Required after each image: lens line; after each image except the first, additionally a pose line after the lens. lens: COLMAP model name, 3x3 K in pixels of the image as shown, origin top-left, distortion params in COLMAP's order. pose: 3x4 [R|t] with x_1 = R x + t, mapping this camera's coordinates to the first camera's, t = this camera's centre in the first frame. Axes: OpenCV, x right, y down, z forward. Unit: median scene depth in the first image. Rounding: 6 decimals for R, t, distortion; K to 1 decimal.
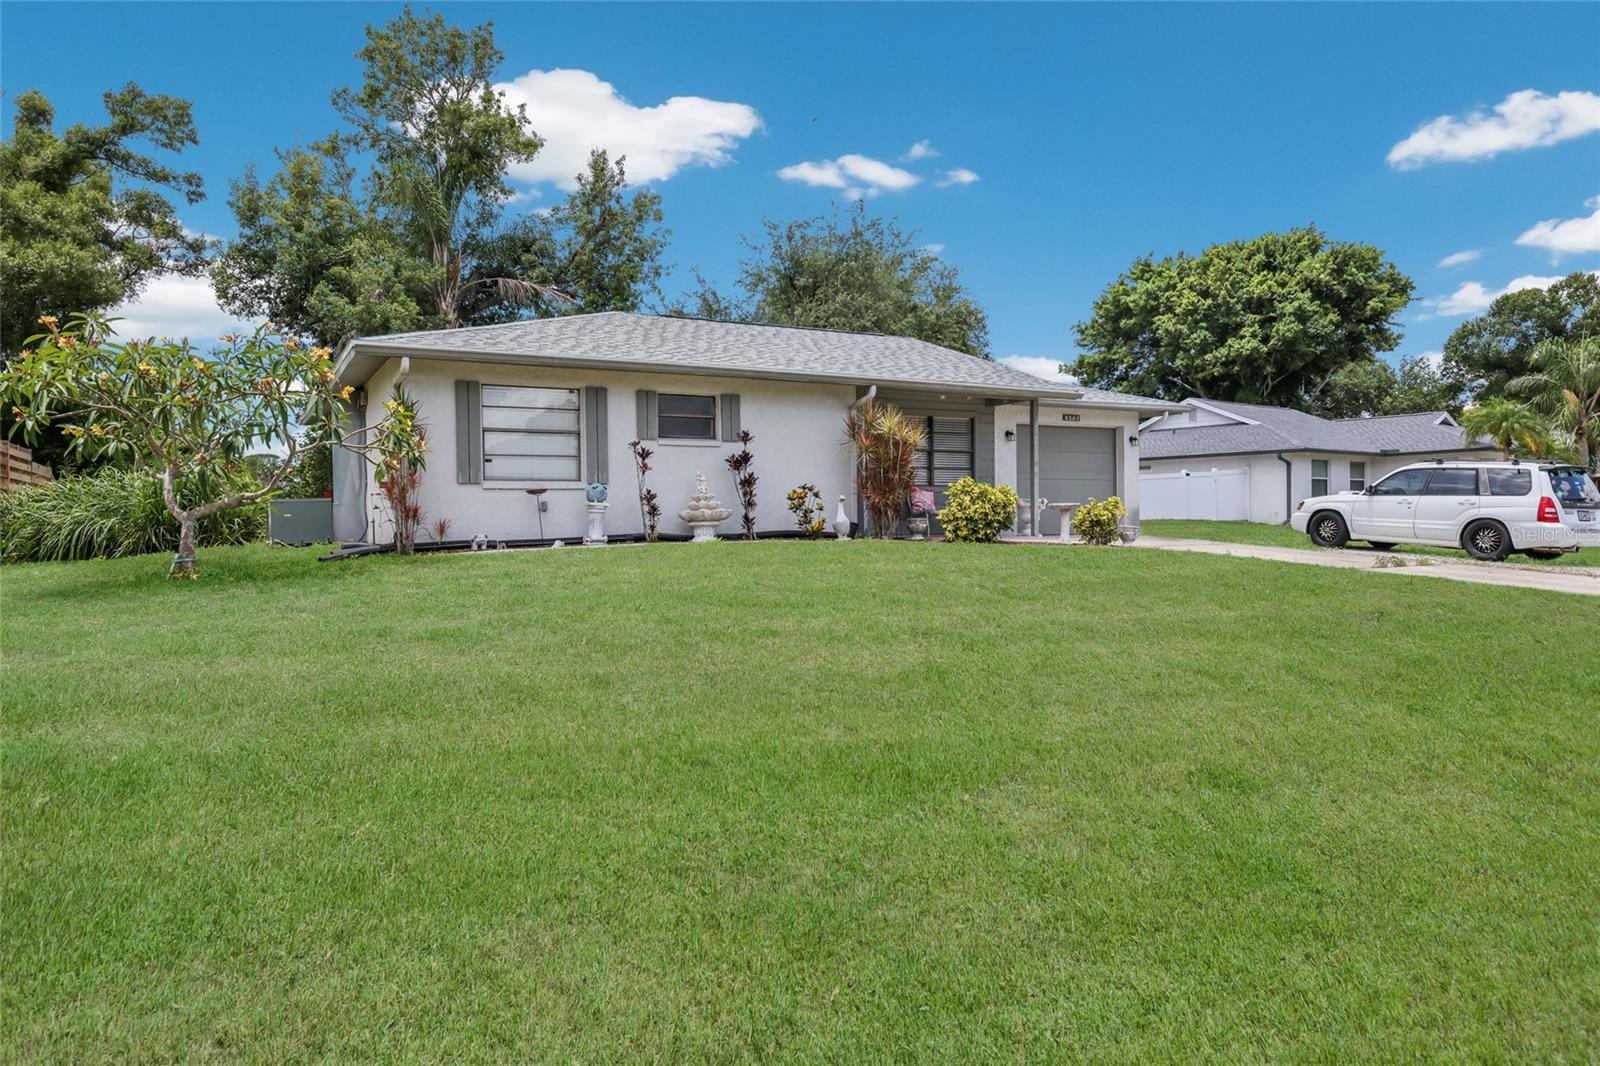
lens RADIAL K [[1036.8, 0, 800.8], [0, 1036.8, 519.9], [0, 0, 1]] dist [0.008743, 0.001678]
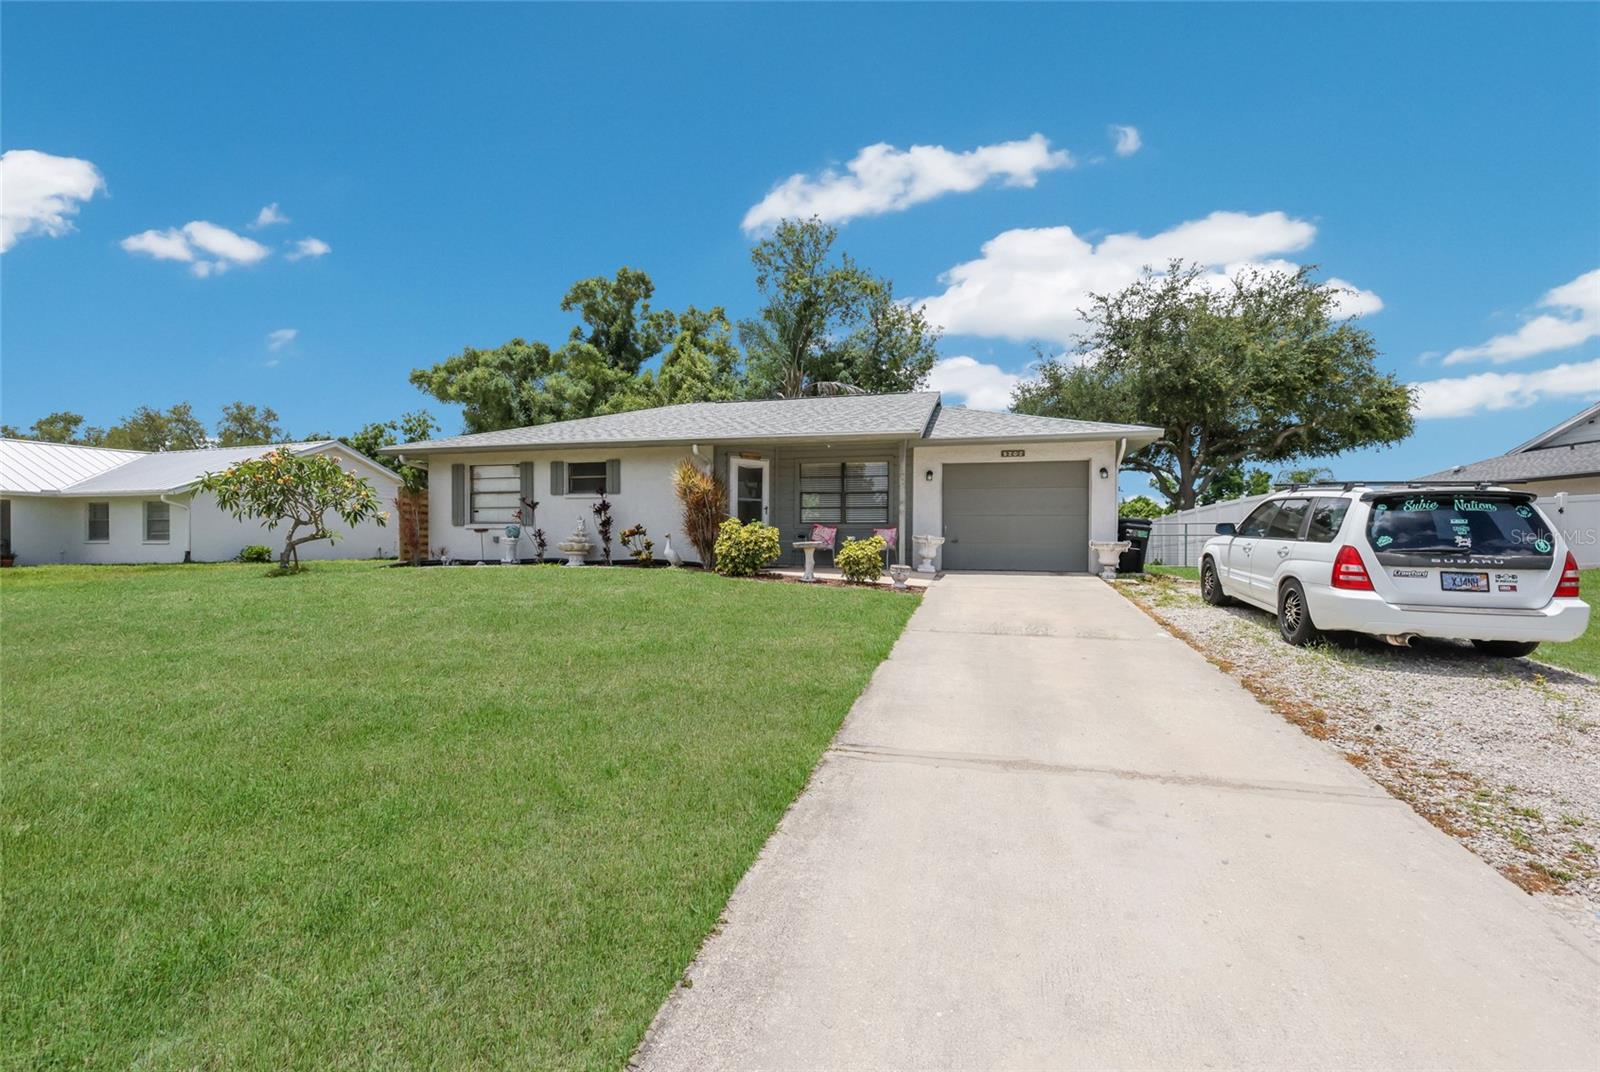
lens RADIAL K [[694.1, 0, 798.1], [0, 694.1, 534.1], [0, 0, 1]] dist [-0.002213, -0.000049]
pose [[0.720931, 0.008715, -0.692952, 0.772302], [-0.011887, 0.999929, 0.000208, -0.025292], [0.692905, 0.008087, 0.720984, 0.509154]]
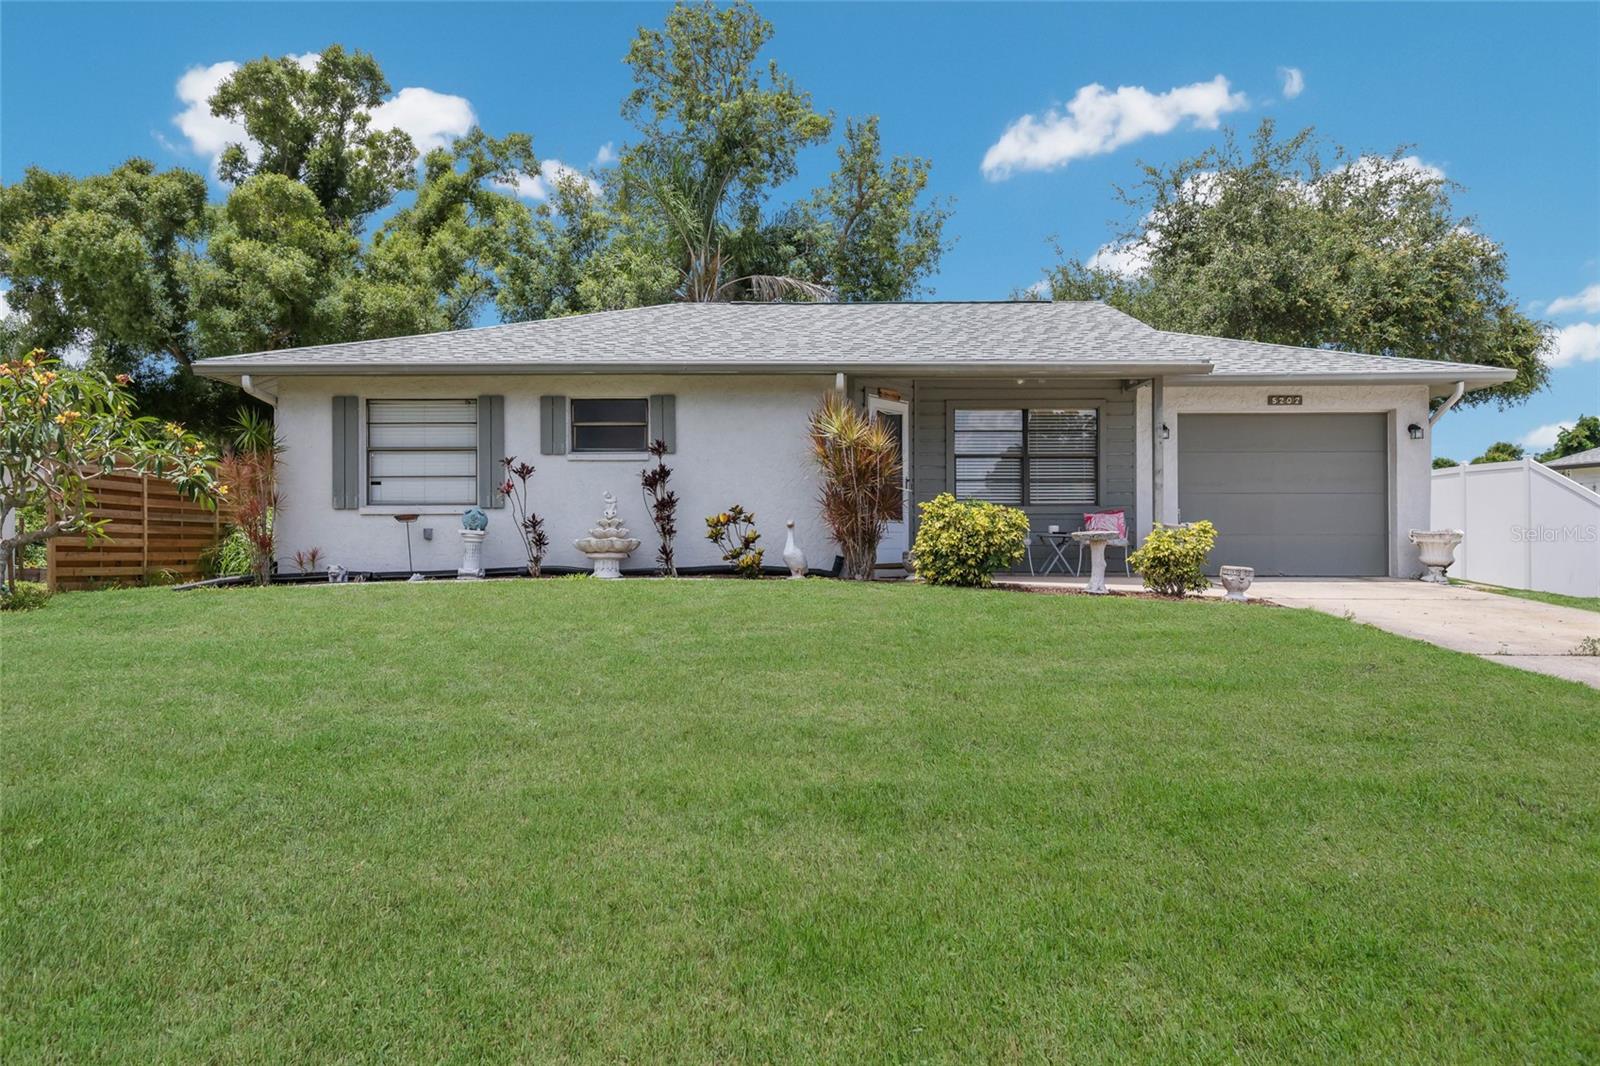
lens RADIAL K [[1157.6, 0, 797.6], [0, 1157.6, 543.2], [0, 0, 1]] dist [0.019388, 0.000045]
pose [[0.873829, 0.009110, -0.486148, 0.471226], [-0.006944, 0.999956, 0.006257, -0.012678], [0.486183, -0.002092, 0.873854, 0.268049]]
